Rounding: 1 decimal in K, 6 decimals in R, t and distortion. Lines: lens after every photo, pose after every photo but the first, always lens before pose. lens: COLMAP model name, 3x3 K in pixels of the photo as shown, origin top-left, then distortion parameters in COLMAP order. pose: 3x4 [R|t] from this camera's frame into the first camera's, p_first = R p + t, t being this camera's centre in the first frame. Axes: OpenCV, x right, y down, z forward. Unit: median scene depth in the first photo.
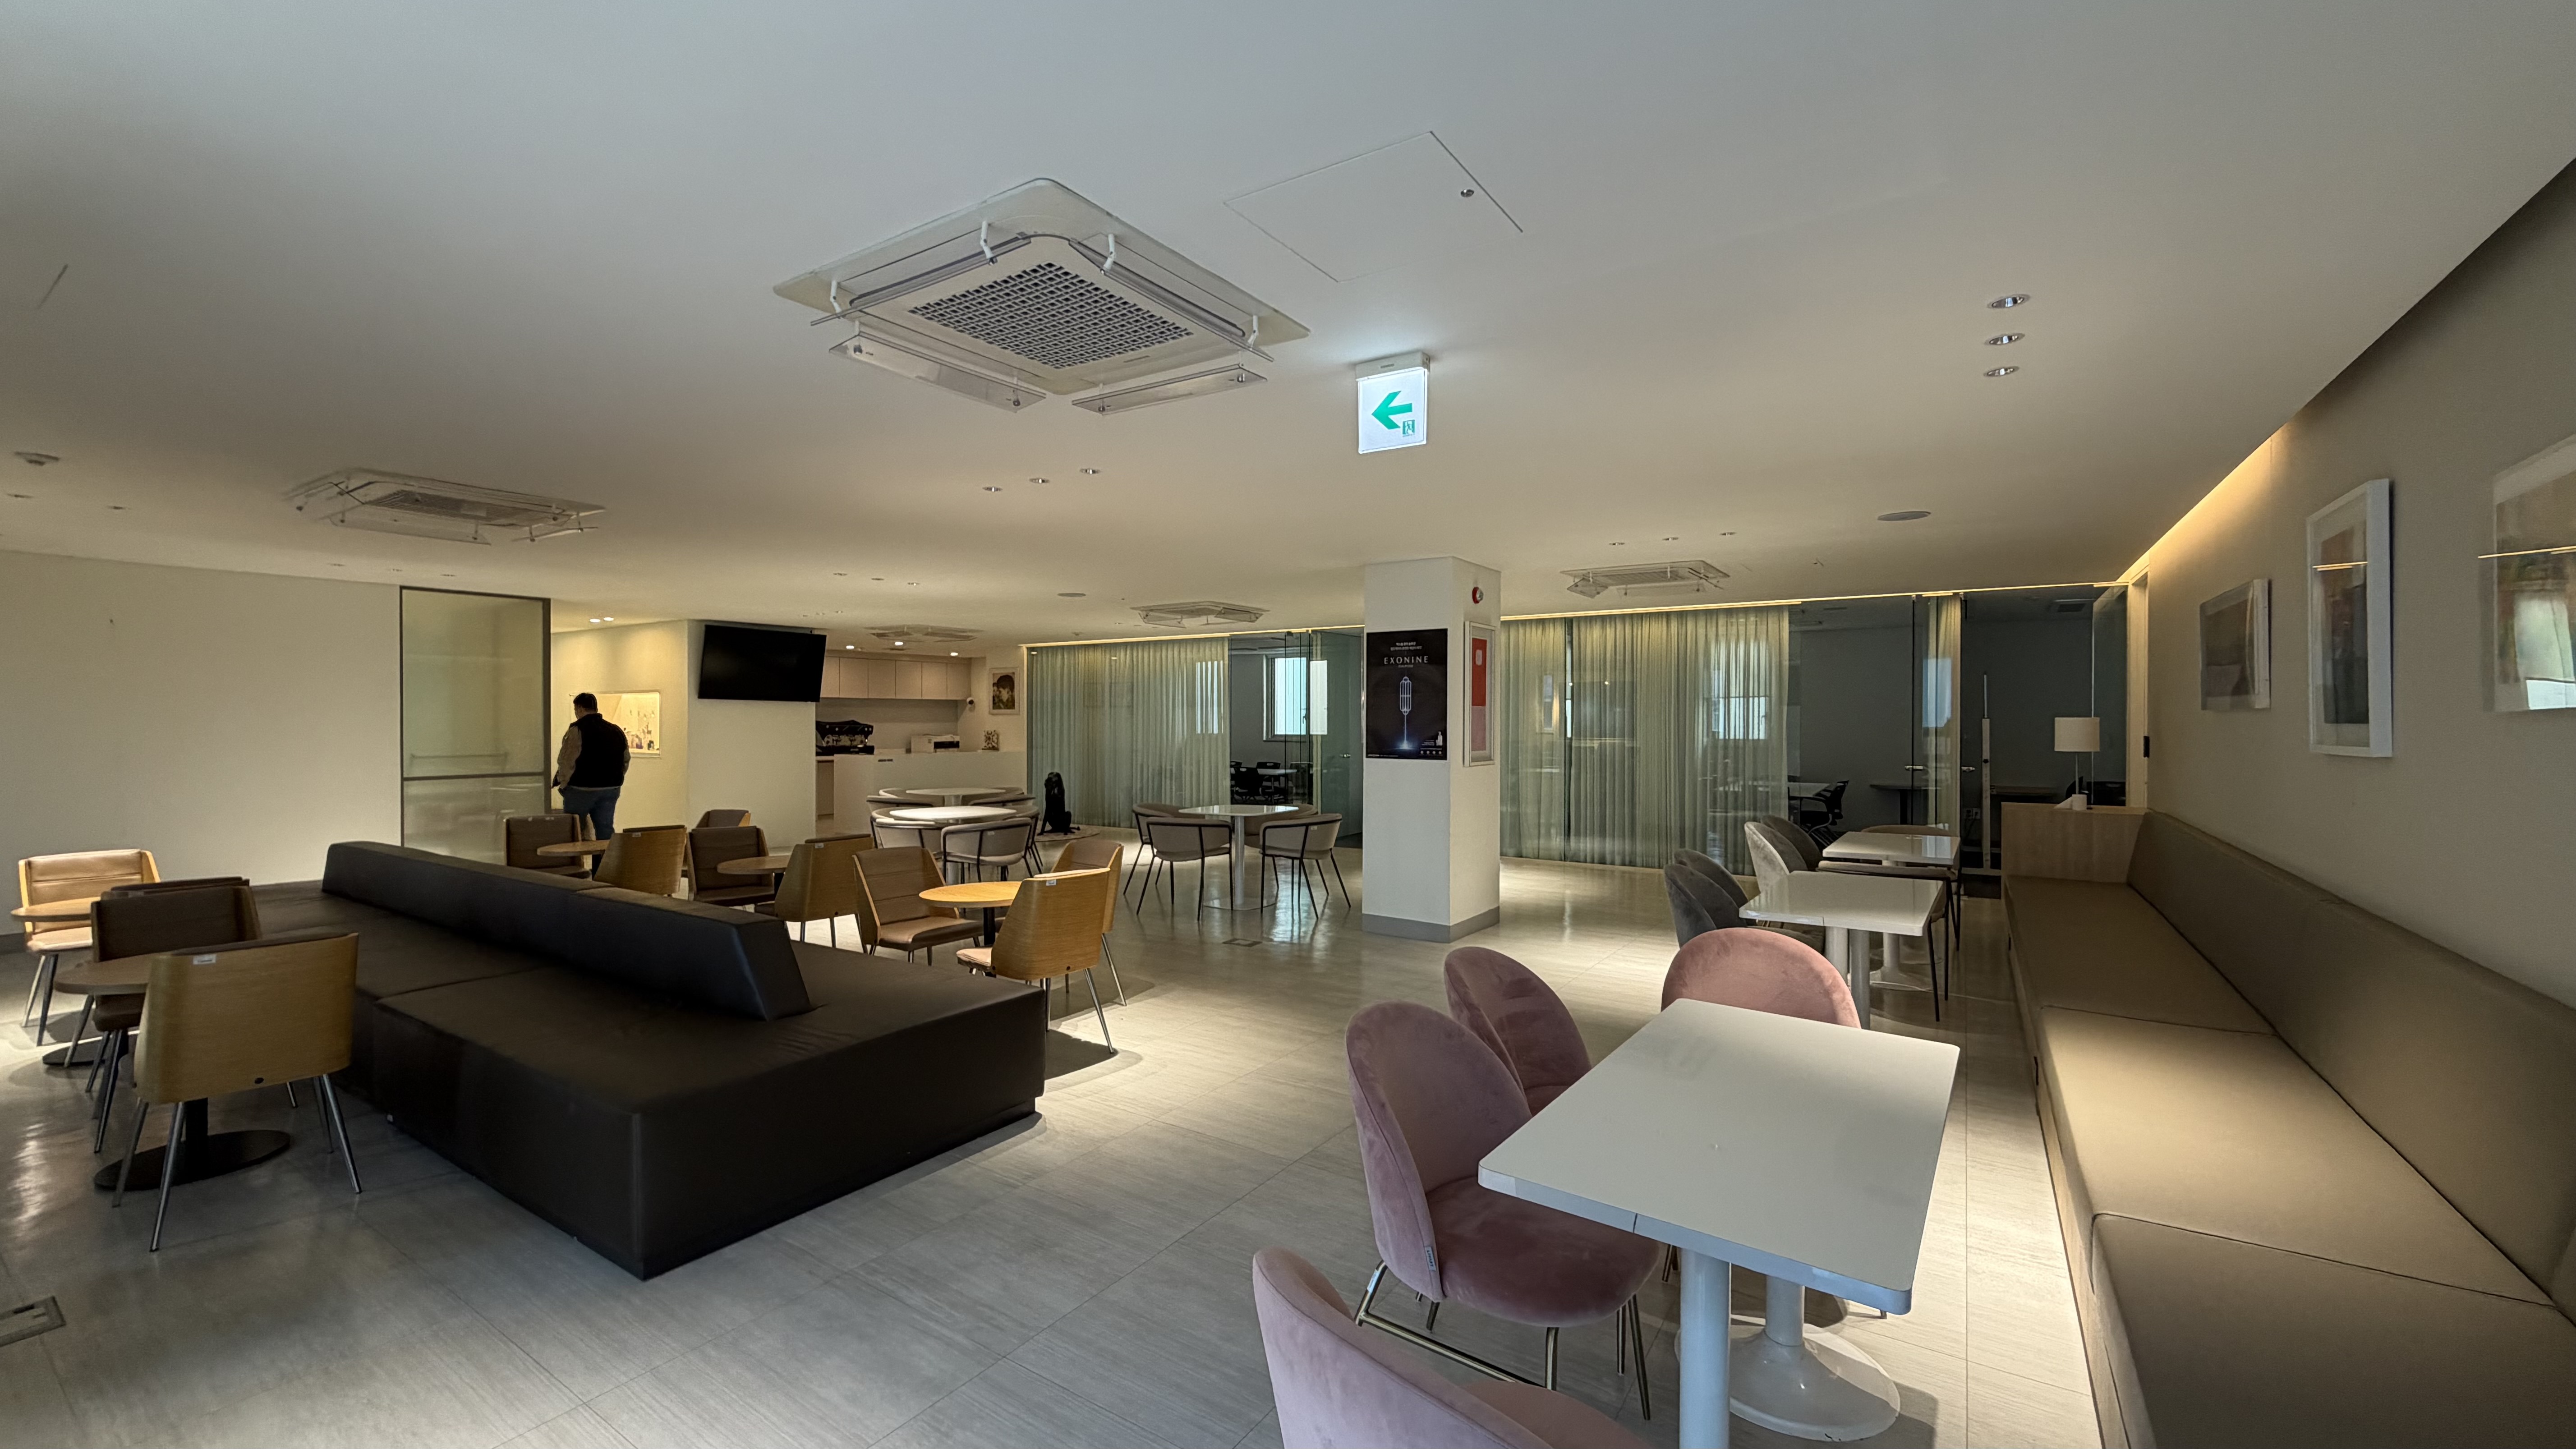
lens RADIAL K [[1019.4, 0, 1280.3], [0, 1019.4, 726.8], [0, 0, 1]] dist [-0.001421, 0.000162]
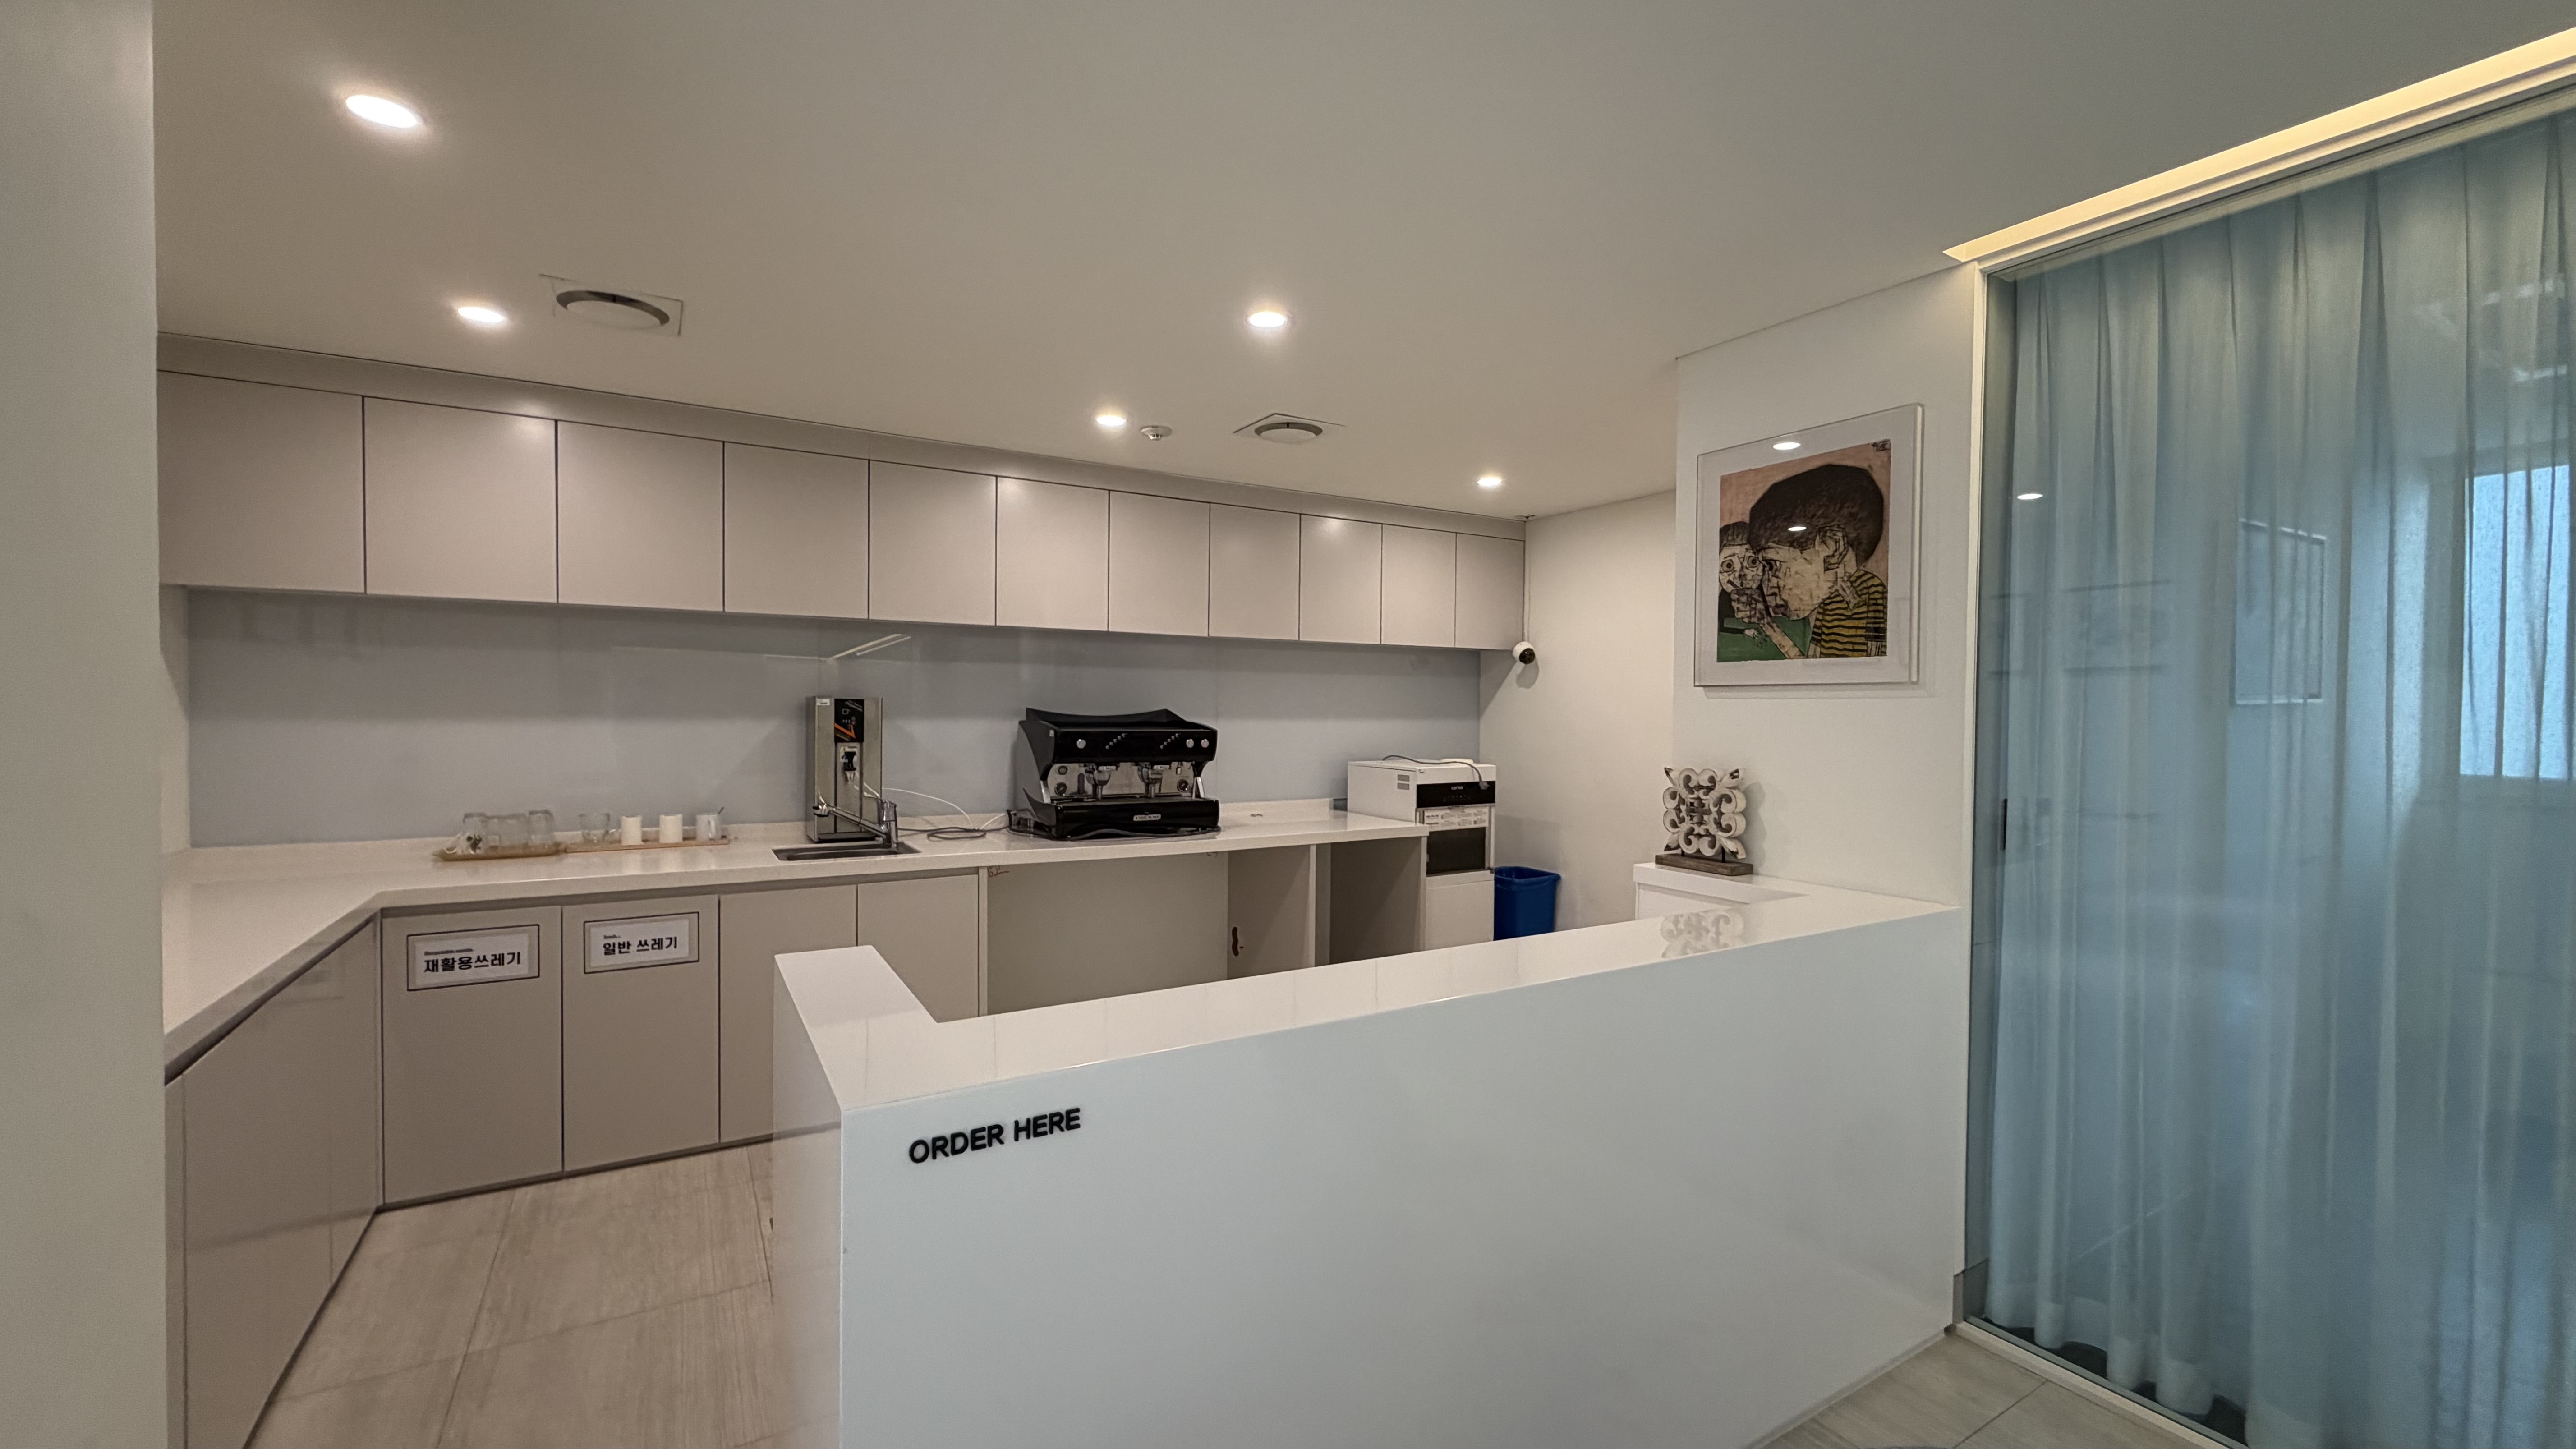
lens RADIAL K [[1019.4, 0, 1280.3], [0, 1019.4, 726.8], [0, 0, 1]] dist [-0.001421, 0.000162]
pose [[0.904944, 0.013865, -0.425305, -0.516272], [-0.009155, 0.999872, 0.013117, -0.011881], [0.425433, -0.007976, 0.904955, 1.474672]]
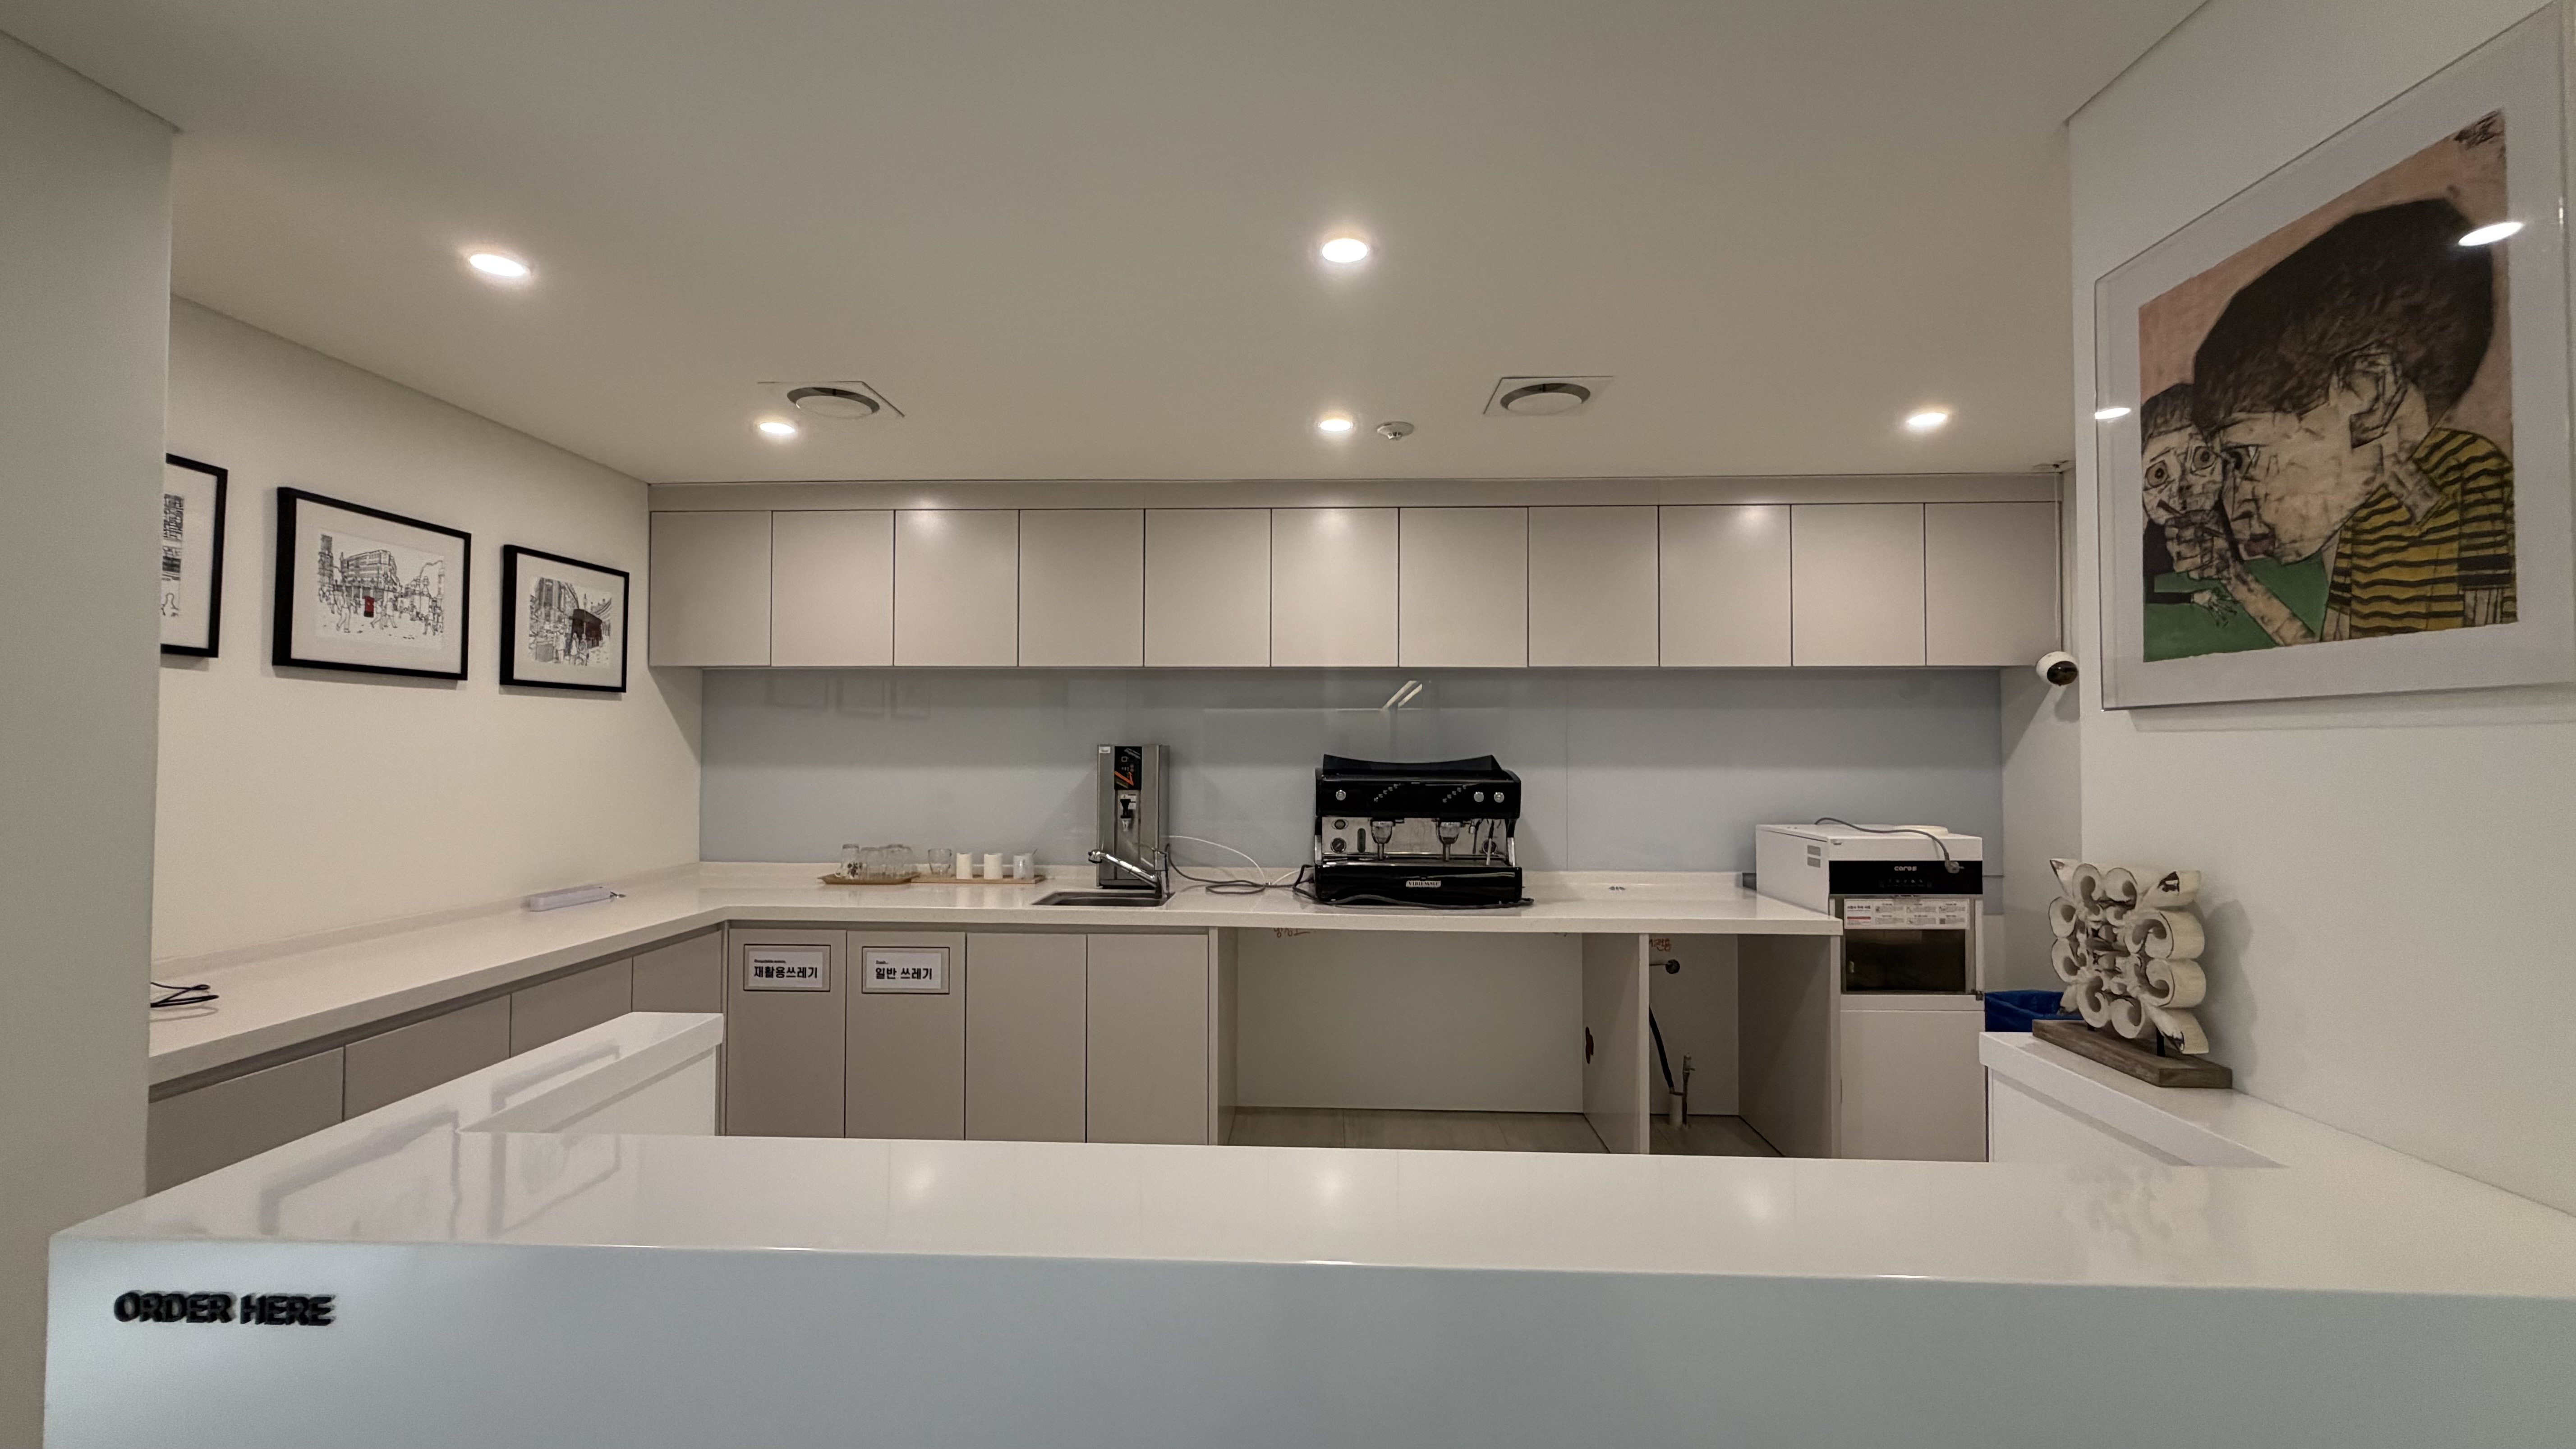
lens RADIAL K [[1019.4, 0, 1280.3], [0, 1019.4, 726.8], [0, 0, 1]] dist [-0.001421, 0.000162]
pose [[0.520500, -0.020199, -0.853623, -0.452173], [-0.006737, 0.999592, -0.027762, -0.013298], [0.853835, 0.020201, 0.520151, 1.637763]]
